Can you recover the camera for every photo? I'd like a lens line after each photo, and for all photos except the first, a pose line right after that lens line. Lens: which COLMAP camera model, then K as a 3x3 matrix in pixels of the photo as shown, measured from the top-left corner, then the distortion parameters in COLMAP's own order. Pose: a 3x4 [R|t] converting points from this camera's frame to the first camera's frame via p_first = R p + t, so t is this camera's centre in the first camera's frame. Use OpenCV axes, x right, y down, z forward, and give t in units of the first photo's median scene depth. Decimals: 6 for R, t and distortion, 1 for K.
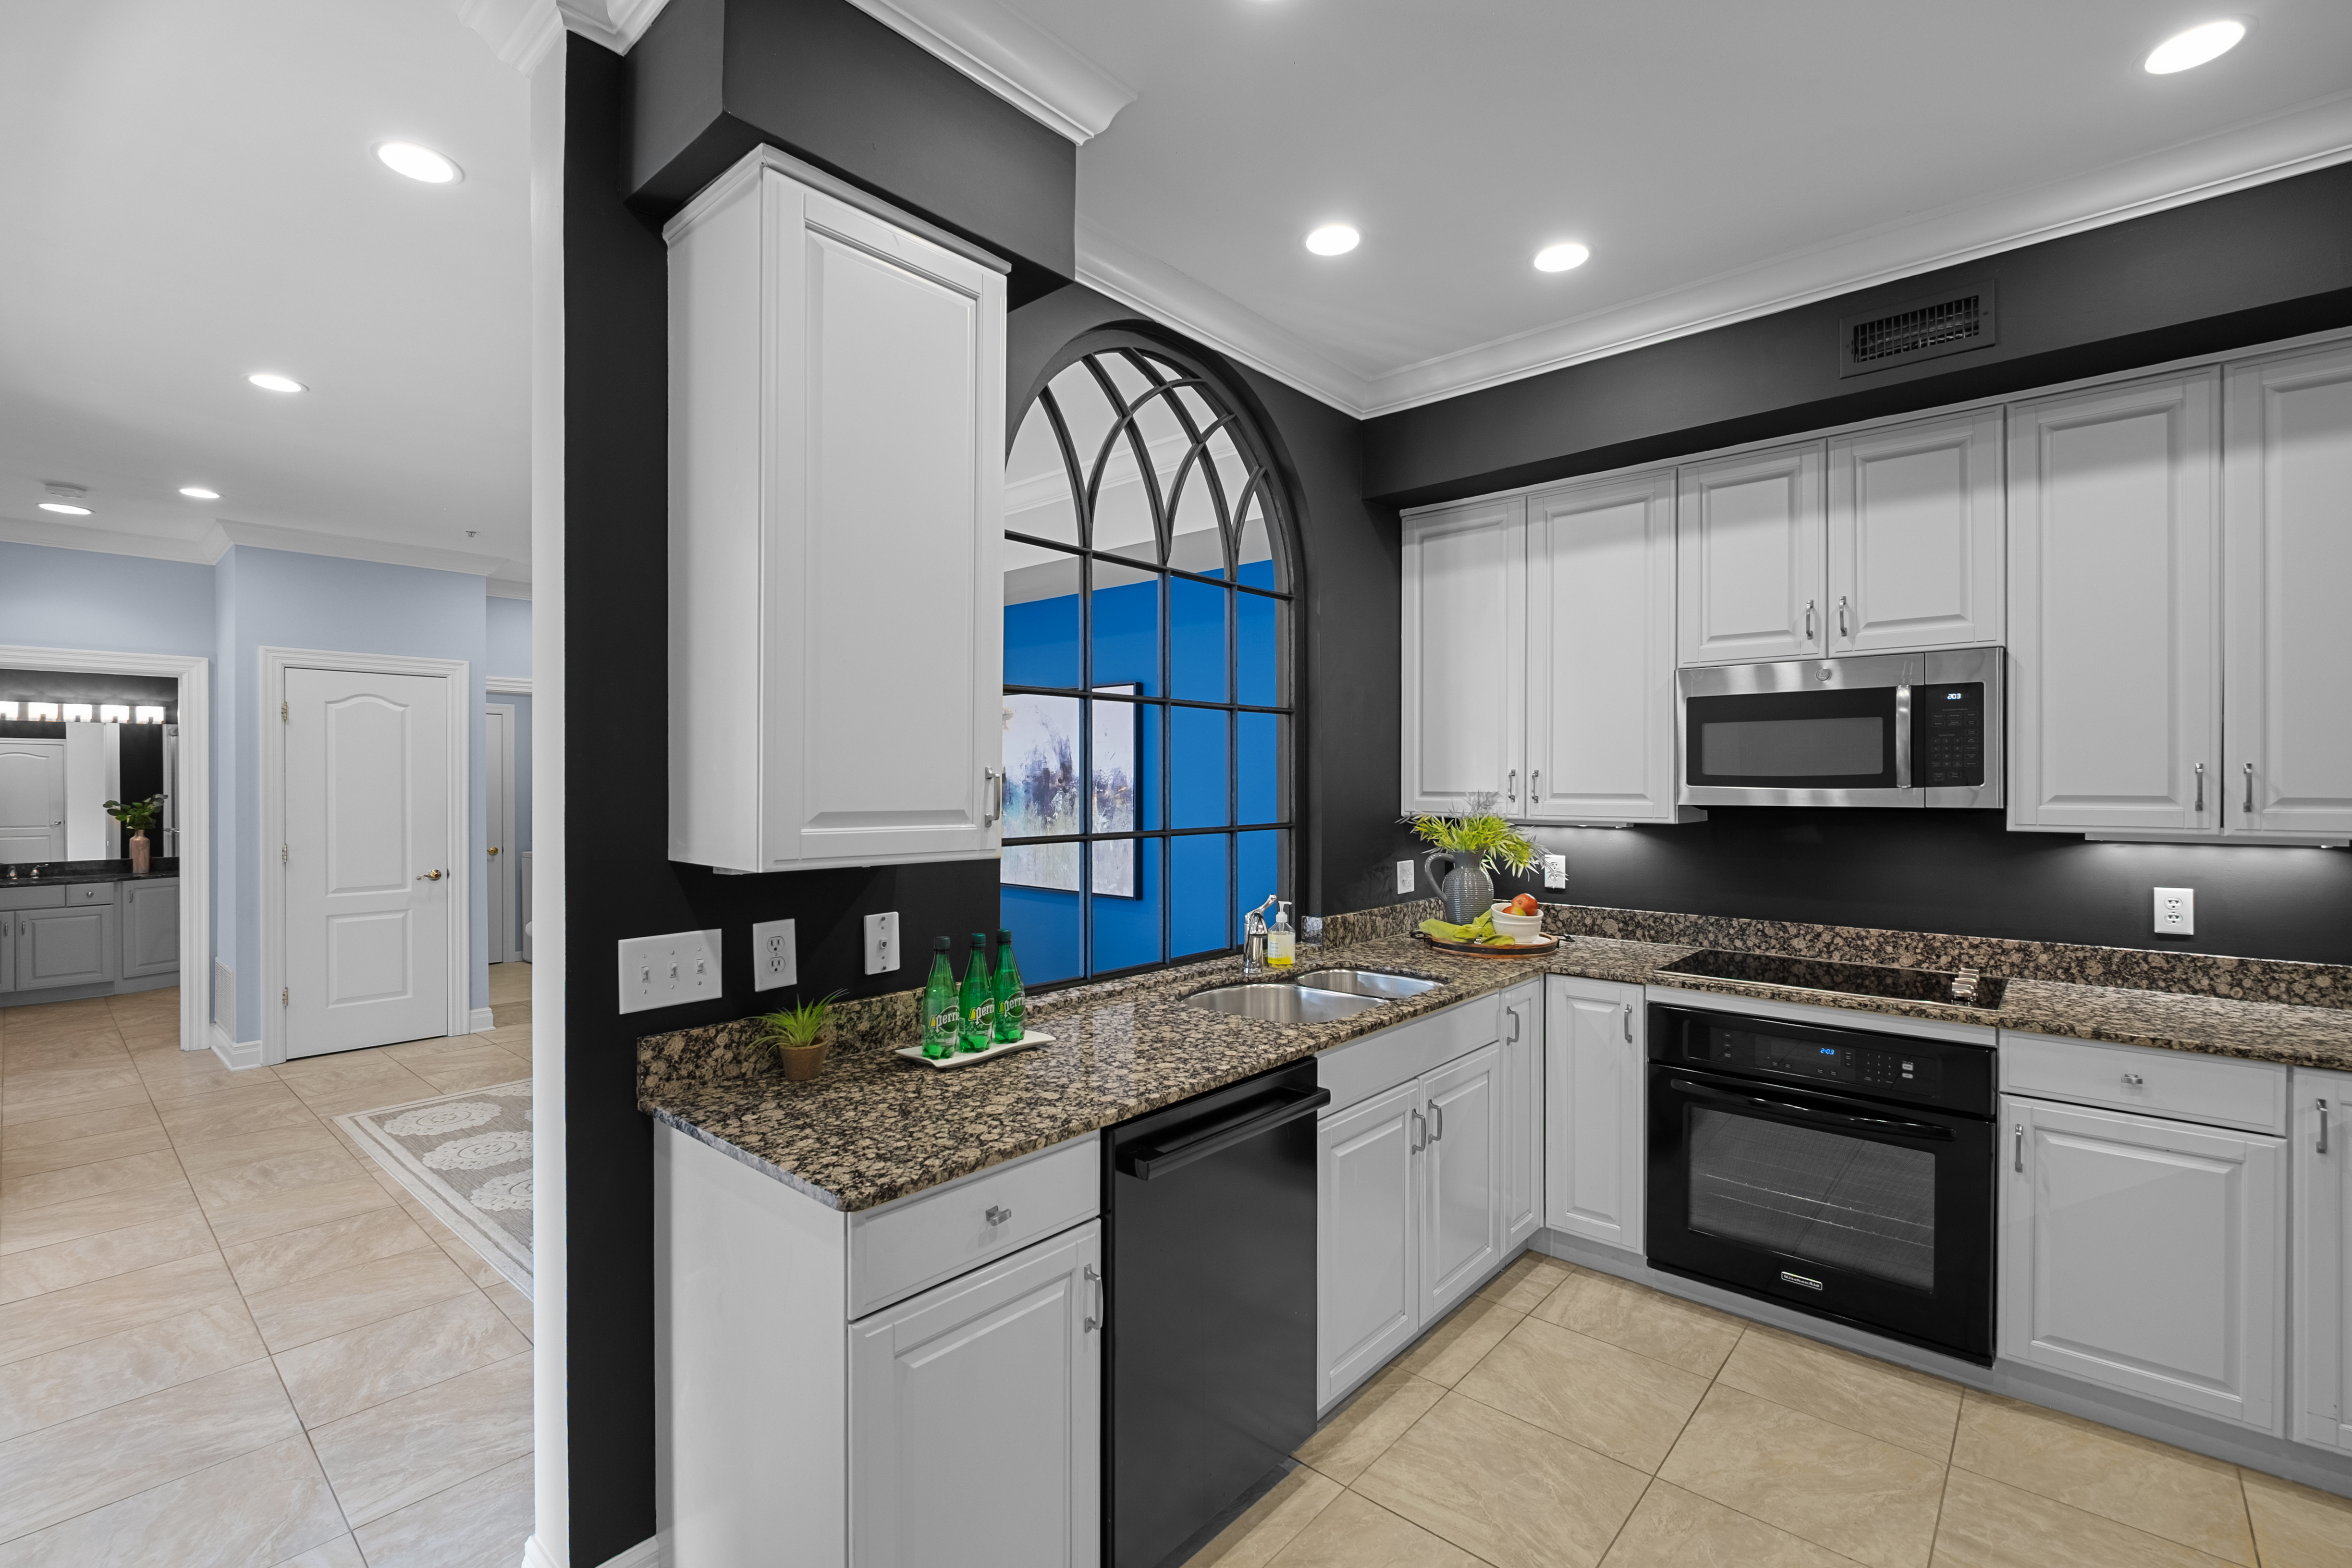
lens RADIAL K [[1034.4, 0, 1176.0], [0, 1034.4, 784.0], [0, 0, 1]] dist [-0.000618, -0.000708]
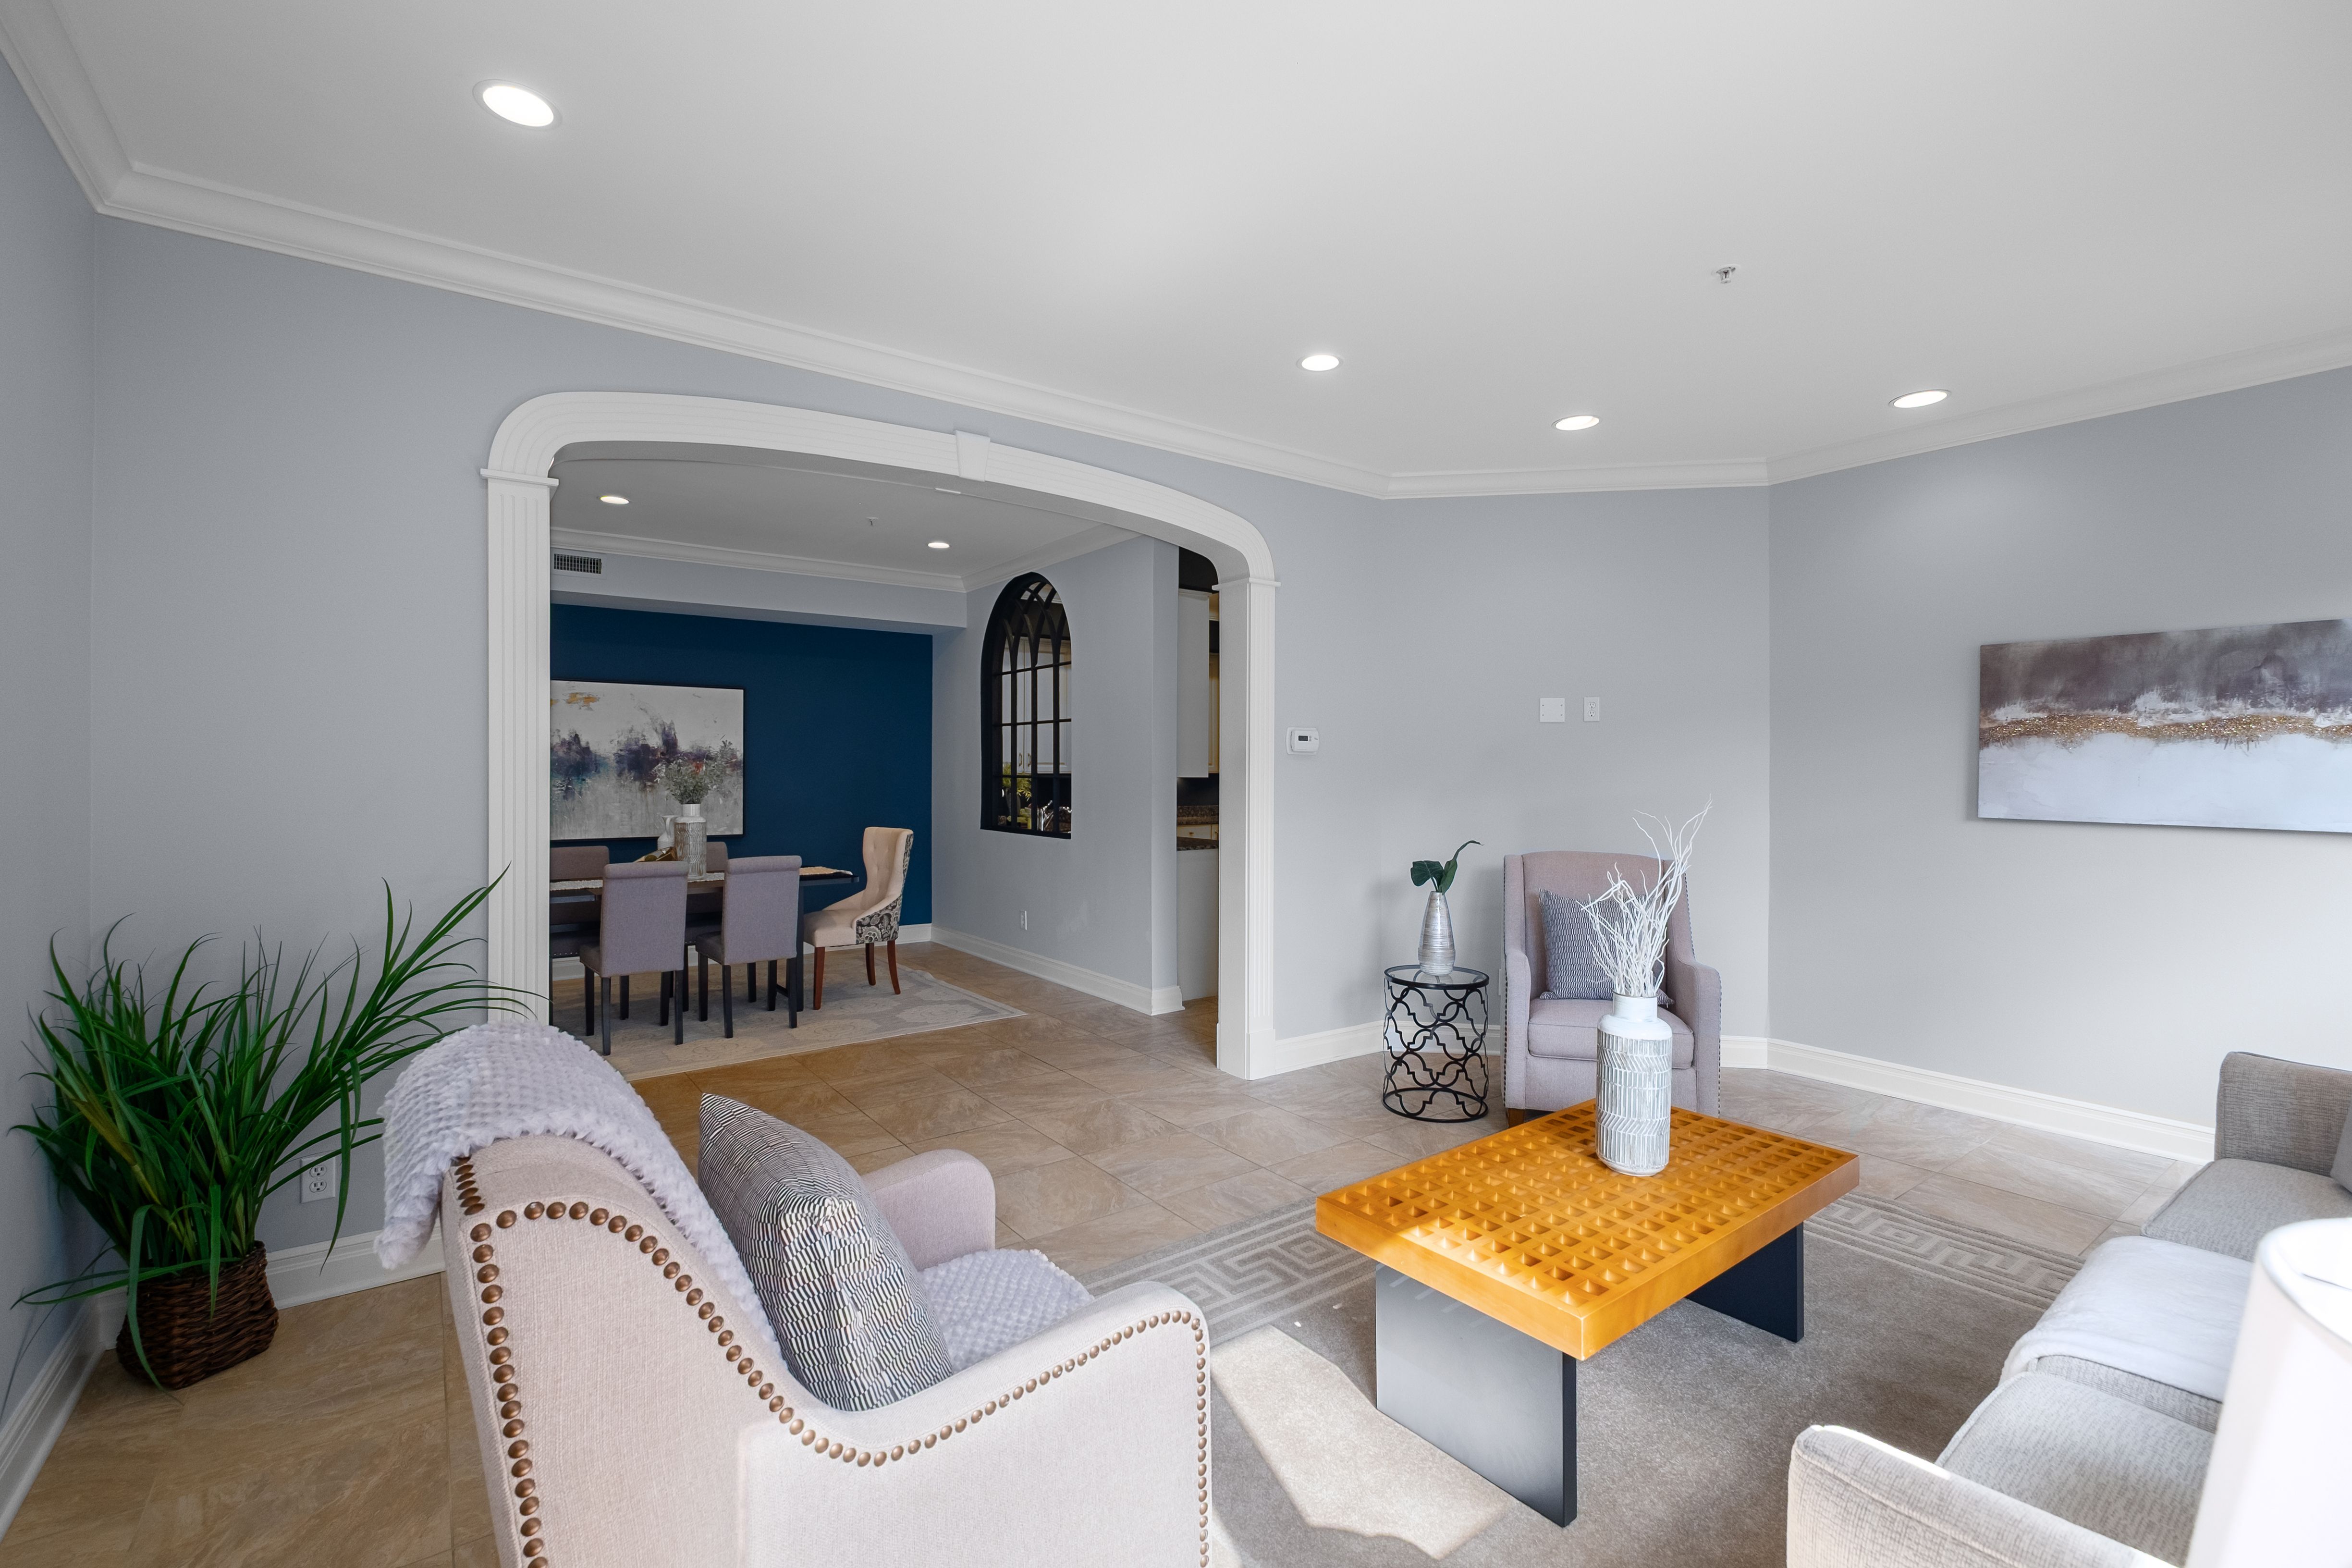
lens RADIAL K [[1034.4, 0, 1176.0], [0, 1034.4, 784.0], [0, 0, 1]] dist [-0.000618, -0.000708]
pose [[0.217768, -0.012617, 0.975919, -2.490174], [0.000216, 0.999917, 0.012879, 0.036440], [-0.976001, -0.002594, 0.217753, 0.166056]]
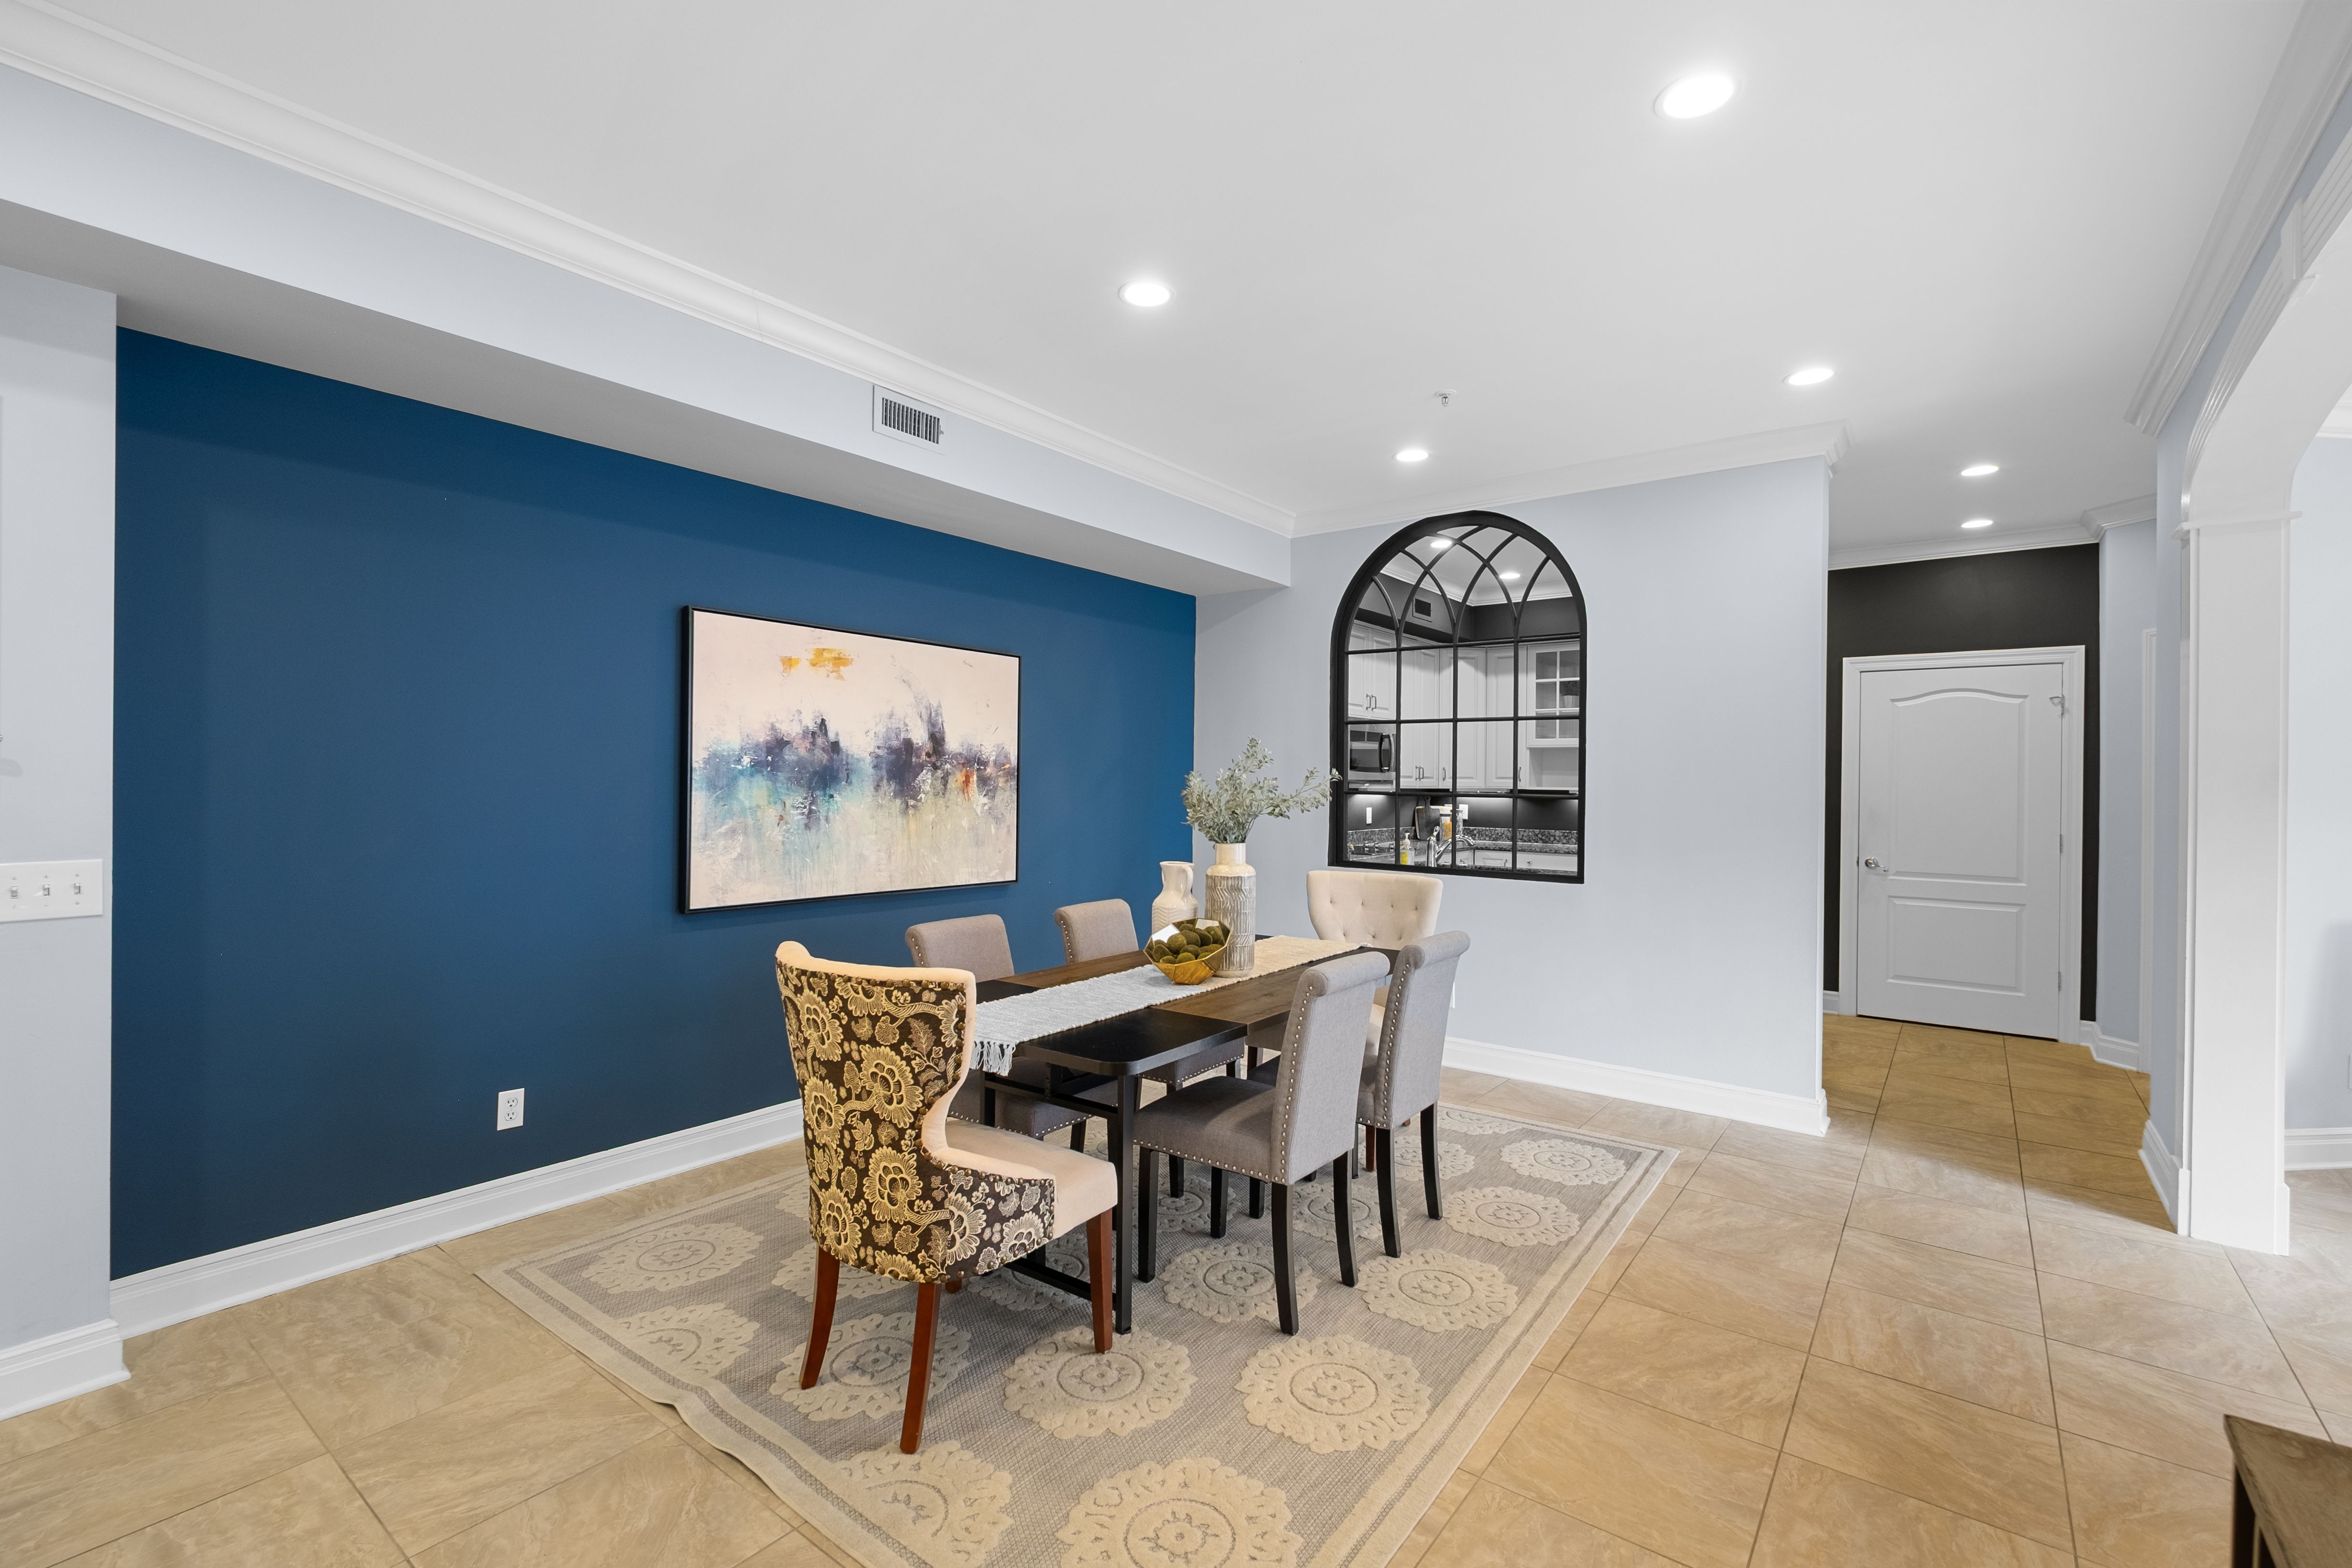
lens RADIAL K [[1034.4, 0, 1176.0], [0, 1034.4, 784.0], [0, 0, 1]] dist [-0.000618, -0.000708]
pose [[-0.068192, -0.002819, 0.997668, -1.868759], [-0.010157, 0.999946, 0.002131, 0.032390], [-0.997621, -0.009988, -0.068217, 1.721845]]
